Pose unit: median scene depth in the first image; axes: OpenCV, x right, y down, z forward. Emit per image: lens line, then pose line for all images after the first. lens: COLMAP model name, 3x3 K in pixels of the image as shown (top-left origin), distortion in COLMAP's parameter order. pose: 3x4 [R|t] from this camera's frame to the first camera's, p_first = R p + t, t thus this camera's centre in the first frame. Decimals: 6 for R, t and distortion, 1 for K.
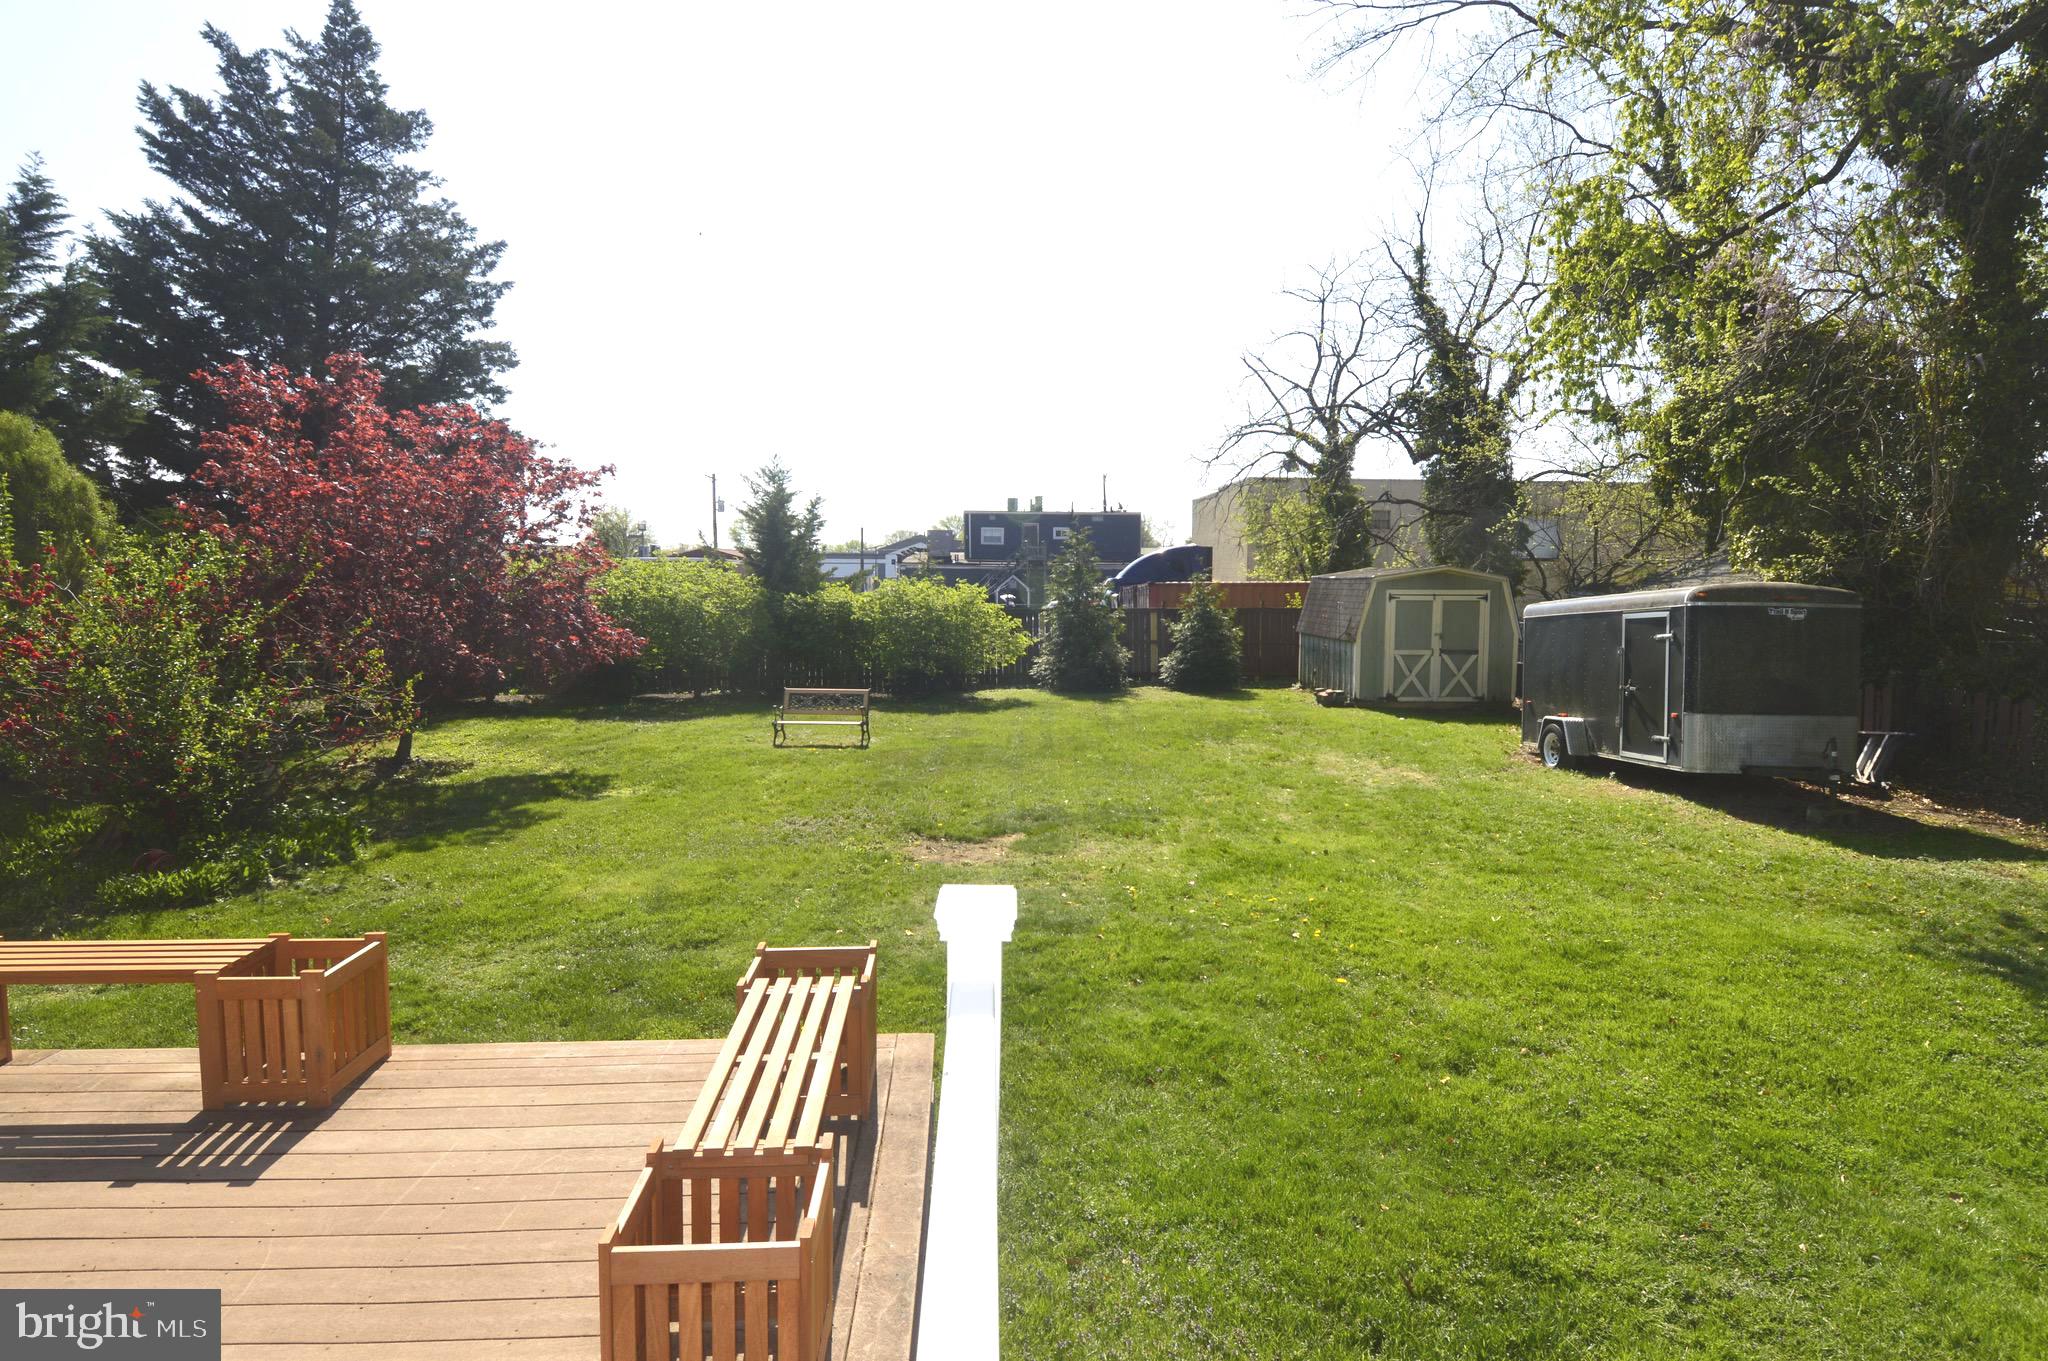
lens RADIAL K [[1100.7, 0, 1042.0], [0, 1100.7, 668.6], [0, 0, 1]] dist [0.012986, -0.024934]
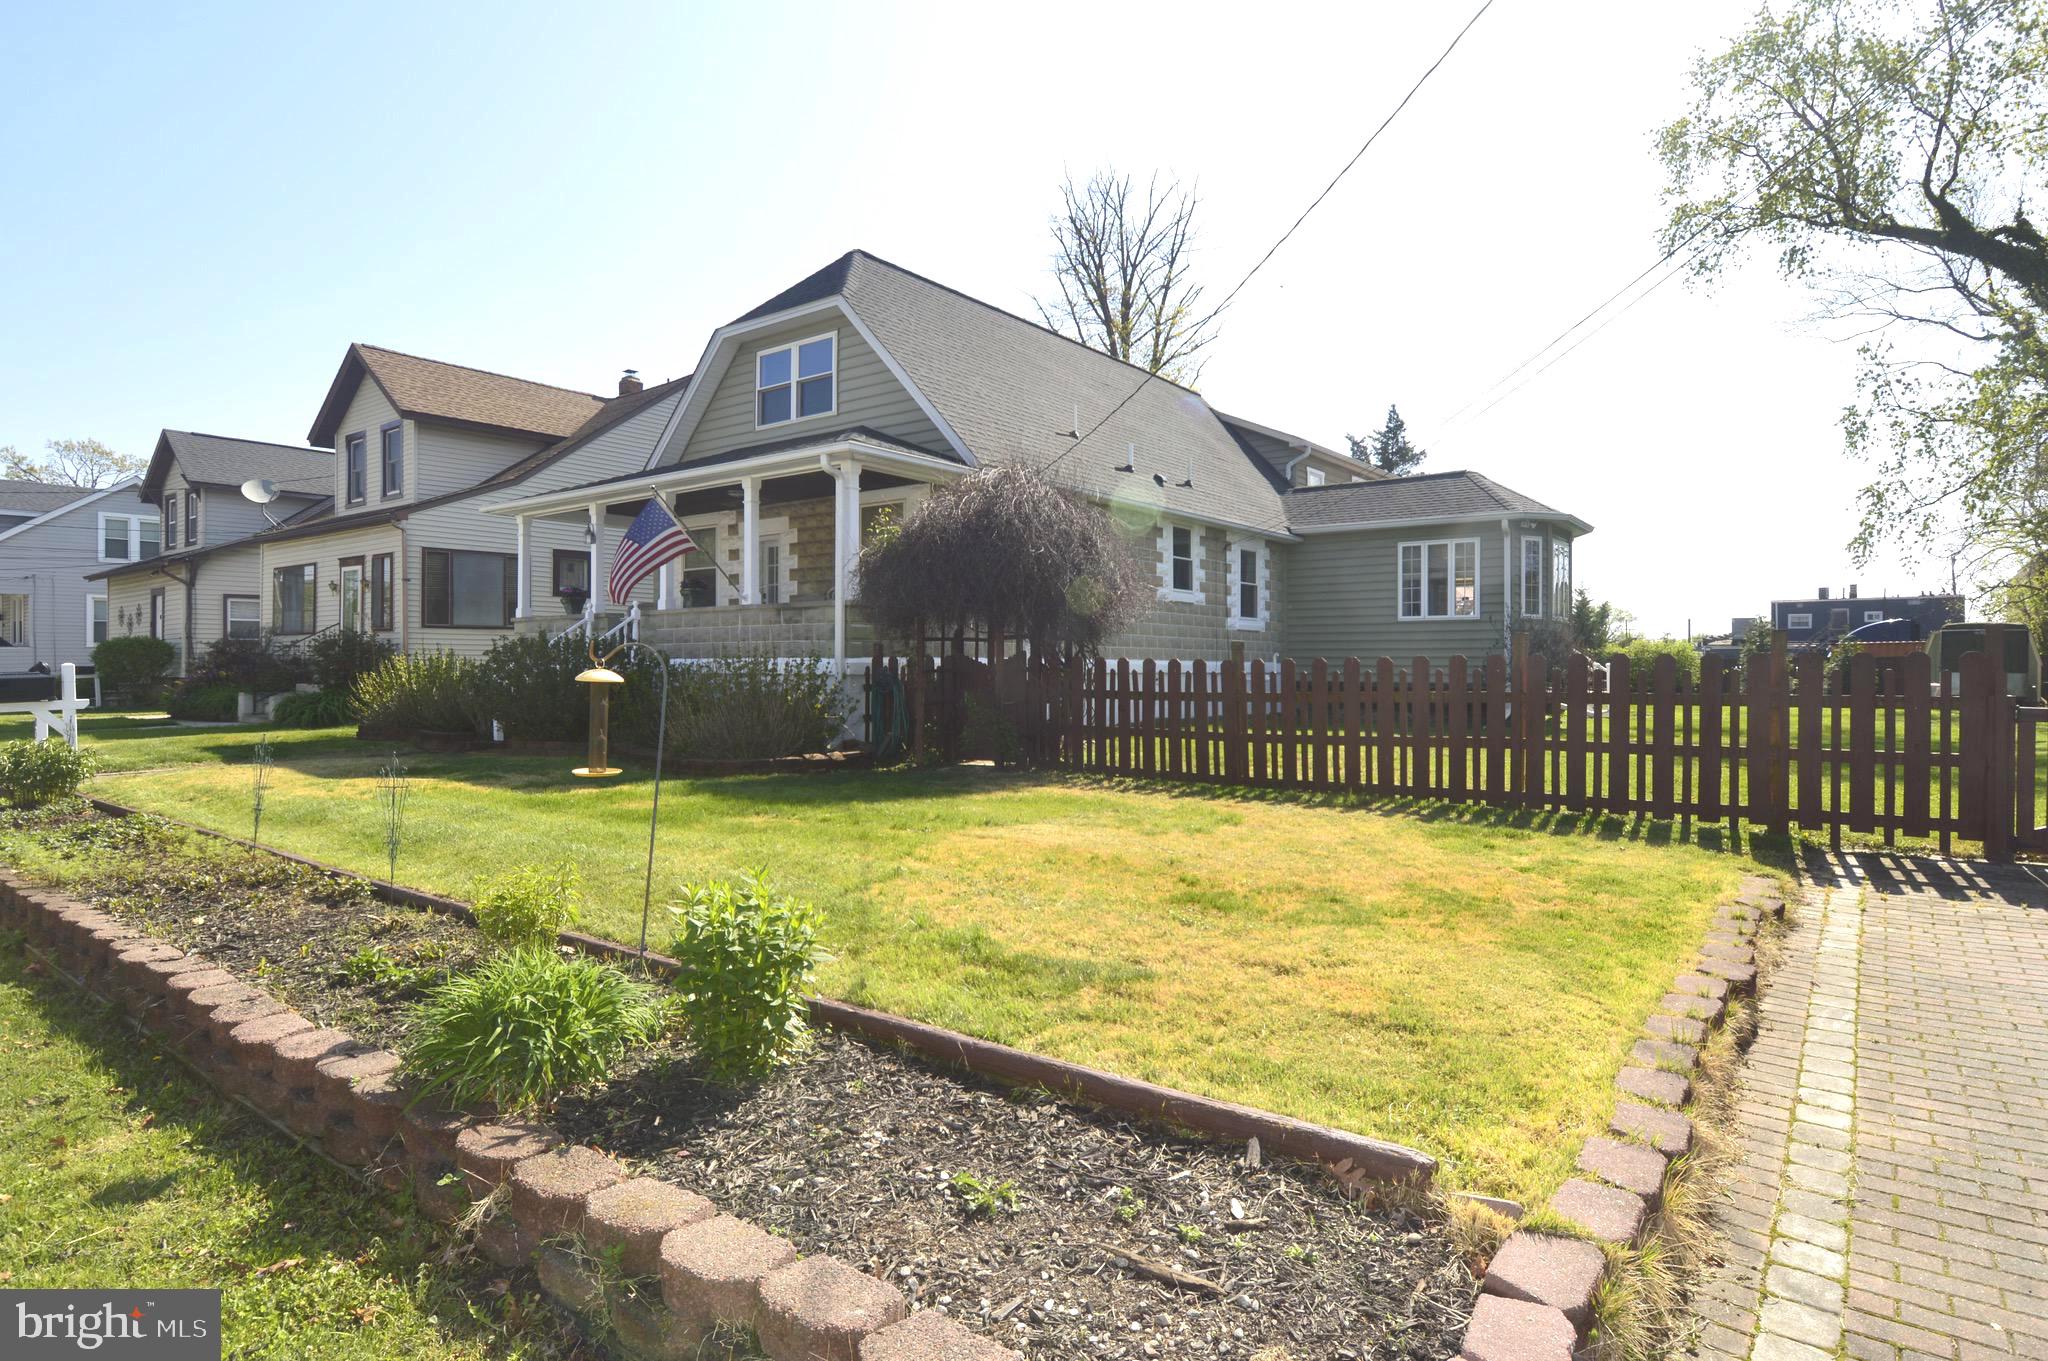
lens RADIAL K [[1100.7, 0, 1042.0], [0, 1100.7, 668.6], [0, 0, 1]] dist [0.012986, -0.024934]
pose [[0.751539, -0.004829, -0.659671, 0.388731], [-0.055510, 0.995964, -0.070531, 0.182850], [0.657349, 0.089625, 0.748237, -1.288829]]
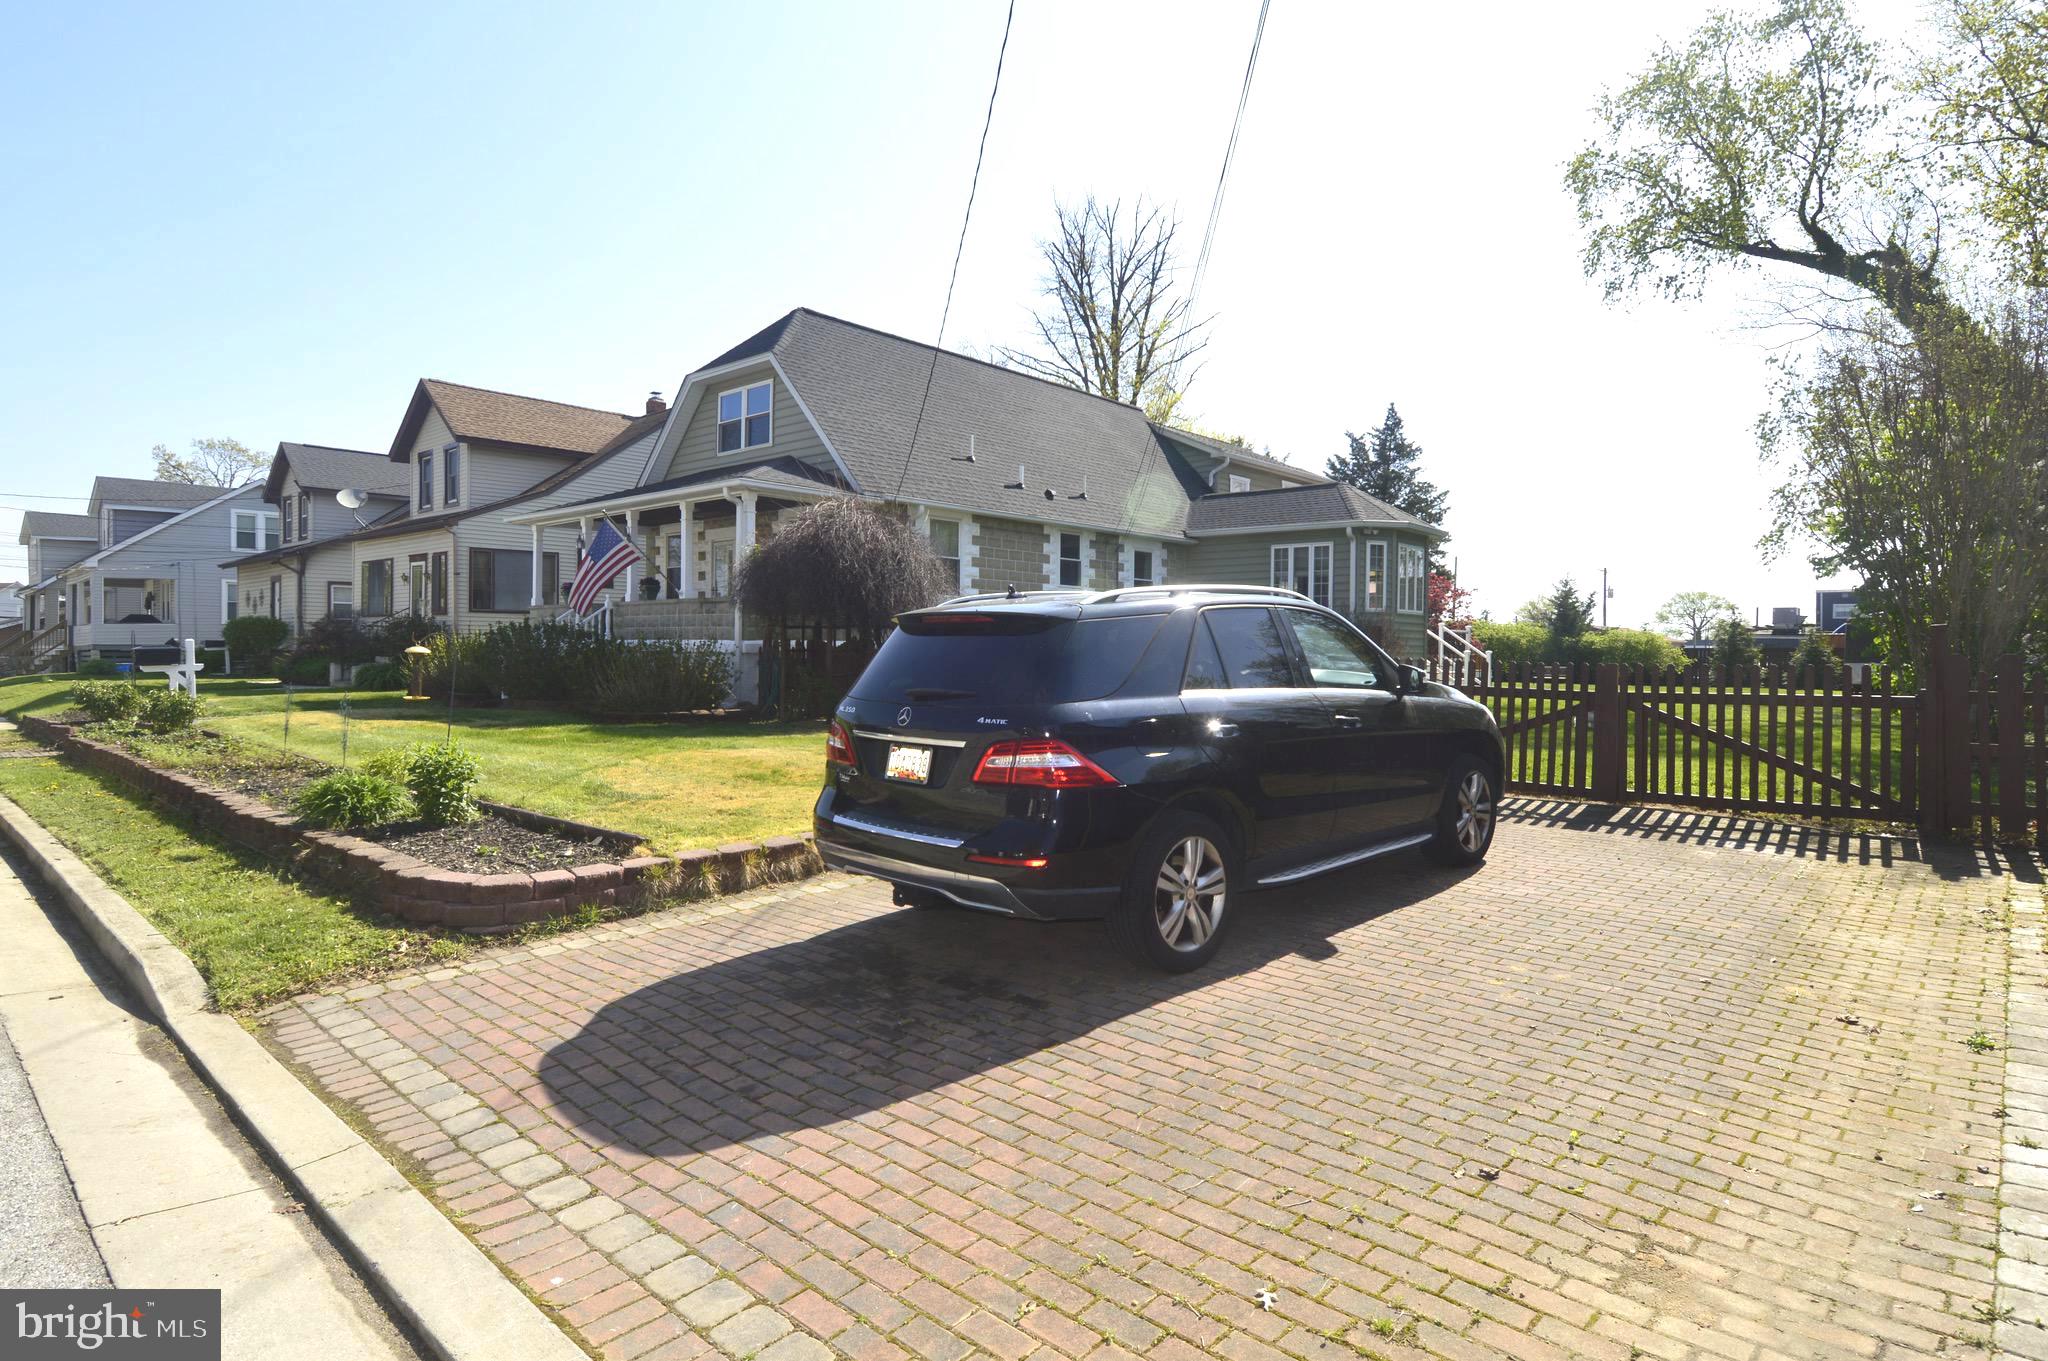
lens RADIAL K [[1100.7, 0, 1042.0], [0, 1100.7, 668.6], [0, 0, 1]] dist [0.012986, -0.024934]
pose [[0.693974, 0.014243, -0.719859, 0.653449], [-0.071592, 0.996215, -0.049307, 0.184986], [0.716432, 0.085754, 0.692367, -1.306376]]
